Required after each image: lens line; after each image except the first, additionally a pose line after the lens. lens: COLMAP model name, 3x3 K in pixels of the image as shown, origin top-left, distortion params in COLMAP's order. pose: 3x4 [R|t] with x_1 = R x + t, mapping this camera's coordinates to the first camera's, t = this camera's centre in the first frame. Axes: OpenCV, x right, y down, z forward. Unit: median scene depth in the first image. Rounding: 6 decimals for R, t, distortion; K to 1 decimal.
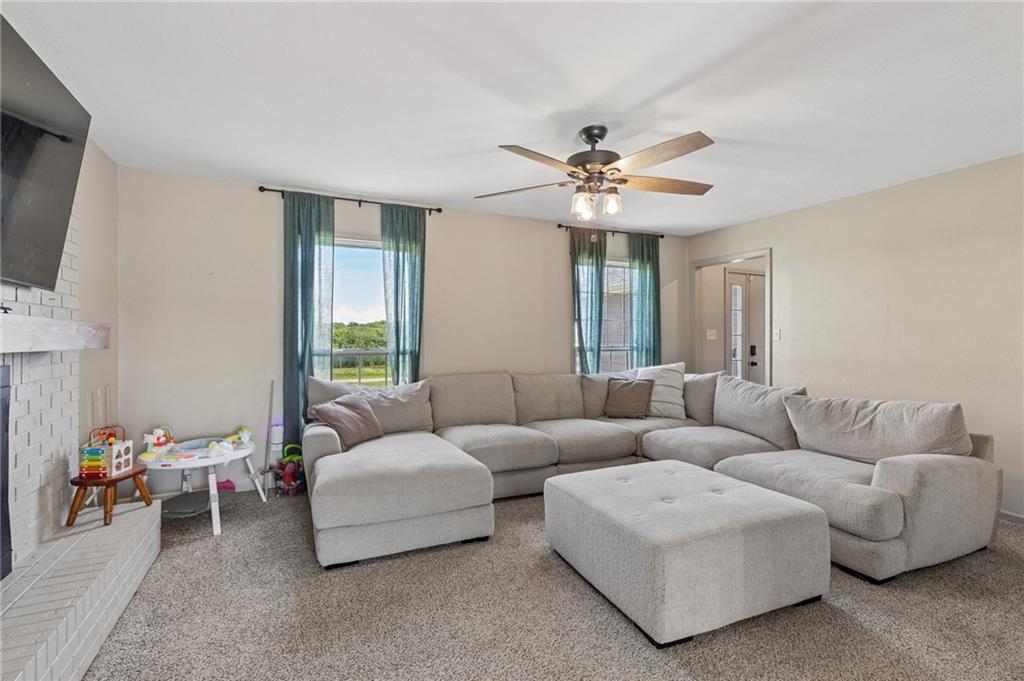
lens RADIAL K [[457.9, 0, 512.0], [0, 457.9, 340.5], [0, 0, 1]] dist [0.005399, 0.000673]
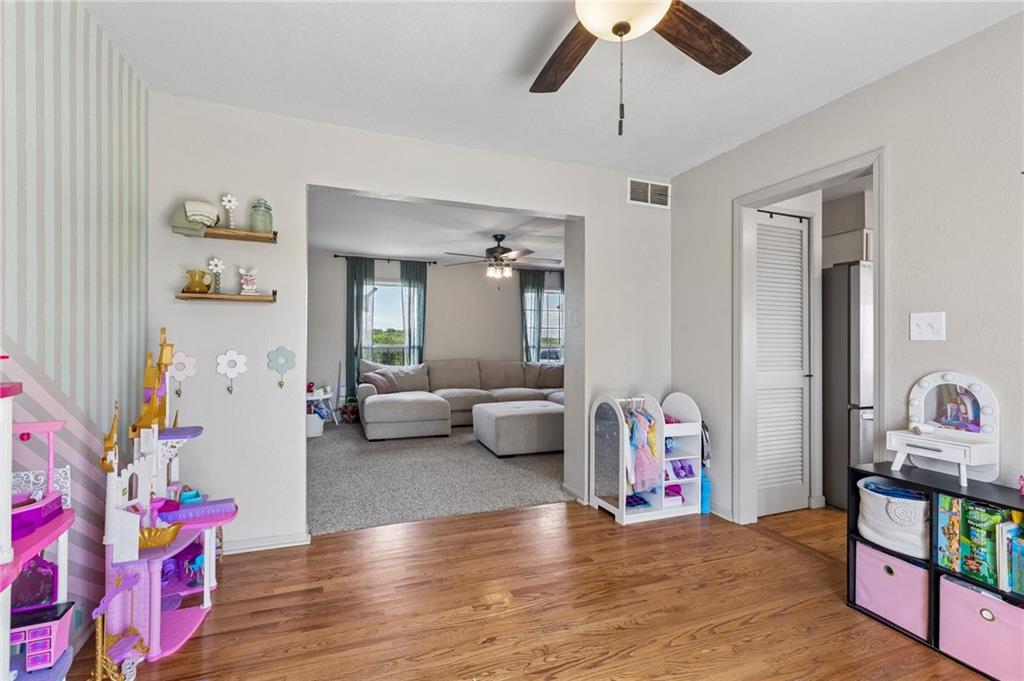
lens RADIAL K [[457.9, 0, 512.0], [0, 457.9, 340.5], [0, 0, 1]] dist [0.005399, 0.000673]
pose [[0.997483, 0.002297, -0.070871, 0.258611], [-0.003262, 0.999903, -0.013504, 0.024368], [0.070833, 0.013701, 0.997394, -0.696254]]
